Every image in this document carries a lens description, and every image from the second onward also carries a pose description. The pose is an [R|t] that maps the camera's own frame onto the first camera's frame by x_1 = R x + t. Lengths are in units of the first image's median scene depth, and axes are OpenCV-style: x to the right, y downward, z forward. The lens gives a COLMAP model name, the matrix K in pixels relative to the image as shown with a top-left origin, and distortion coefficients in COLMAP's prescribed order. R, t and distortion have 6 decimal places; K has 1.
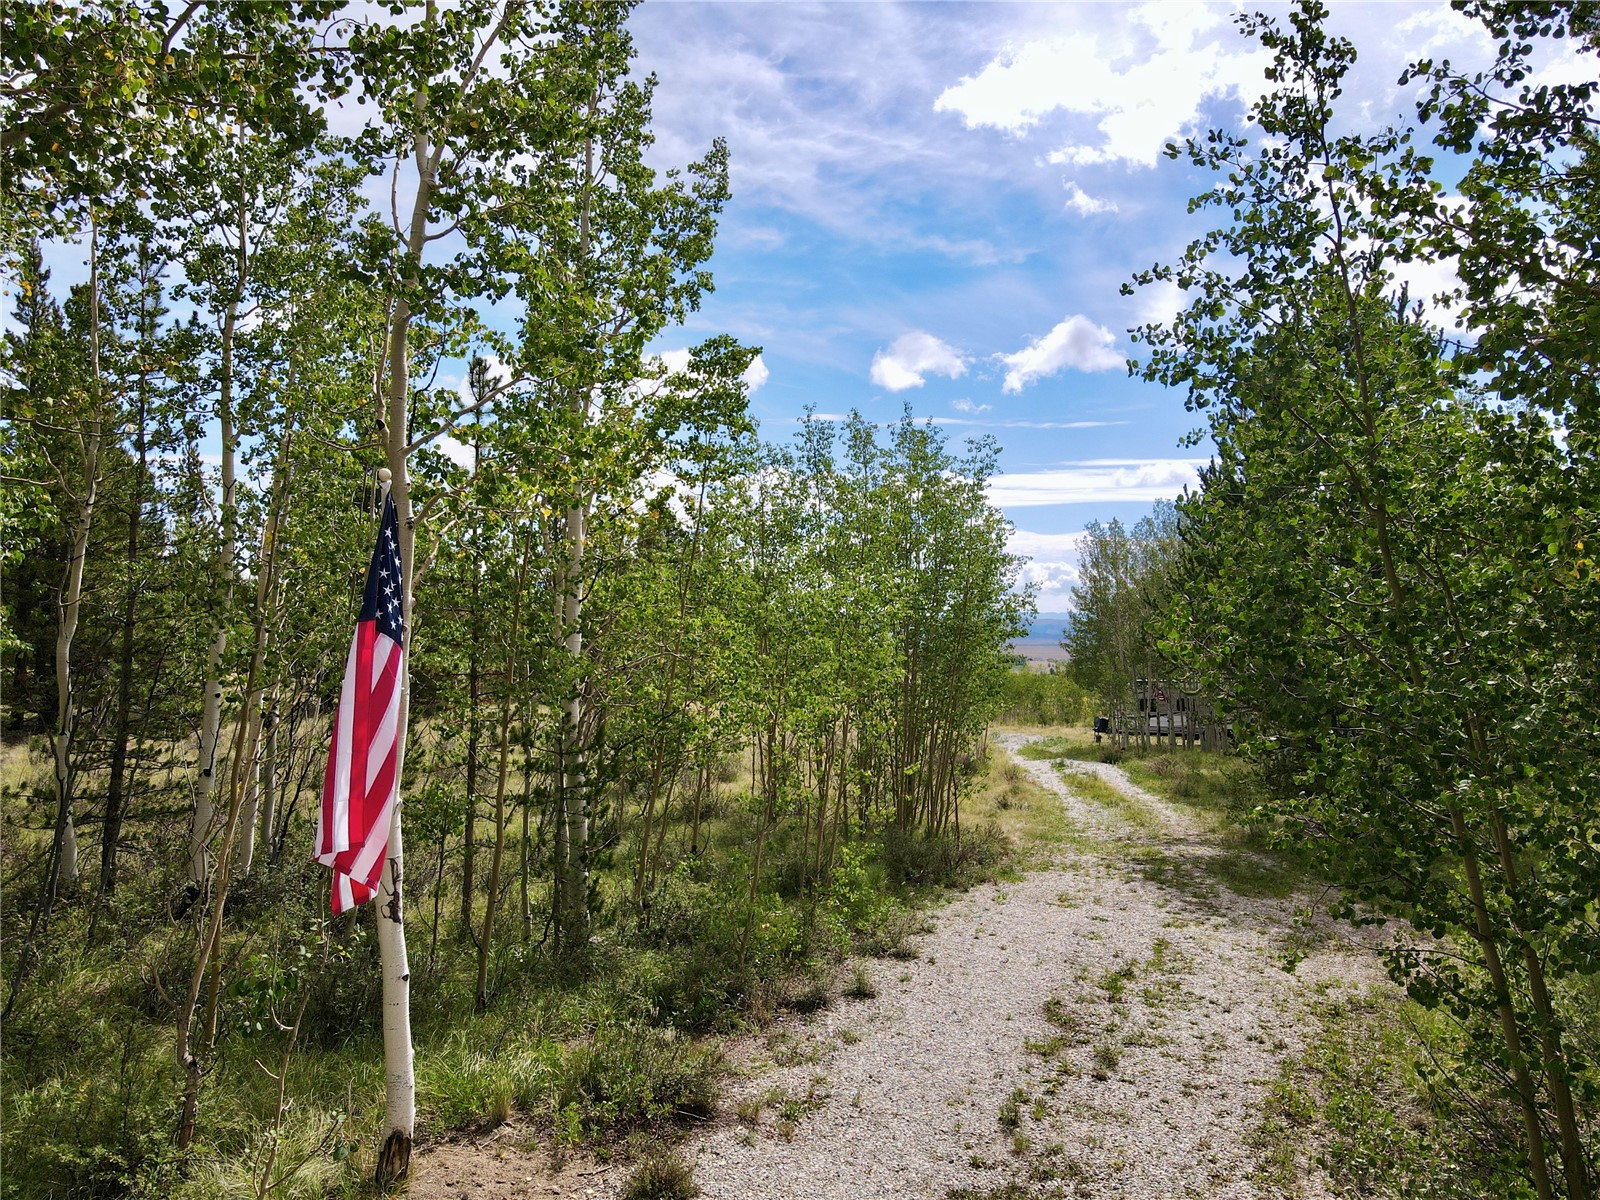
lens RADIAL K [[1192.6, 0, 795.7], [0, 1192.6, 598.6], [0, 0, 1]] dist [0.042537, -0.025724]
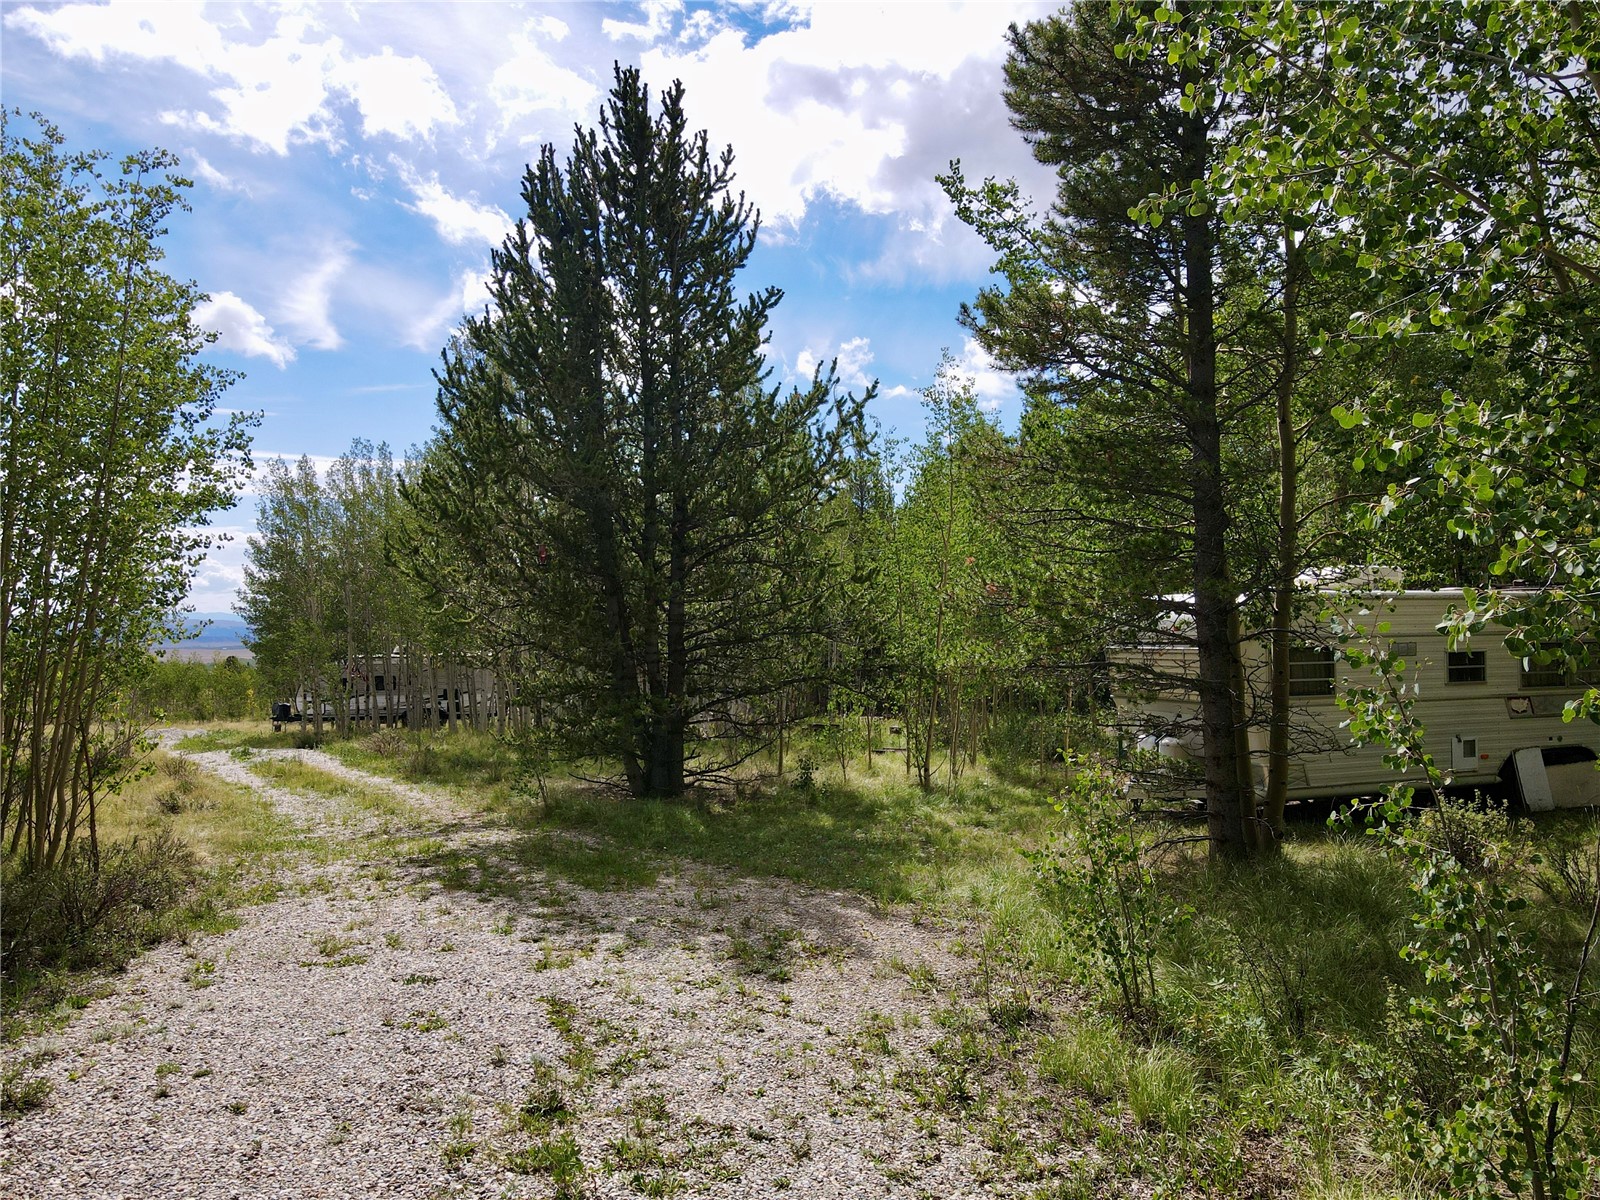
lens RADIAL K [[1192.6, 0, 788.2], [0, 1192.6, 609.8], [0, 0, 1]] dist [0.042537, -0.025724]
pose [[0.785074, -0.000963, 0.619401, 0.050471], [-0.004873, 0.999958, 0.007730, 0.090705], [-0.619383, -0.009087, 0.785036, 0.437322]]
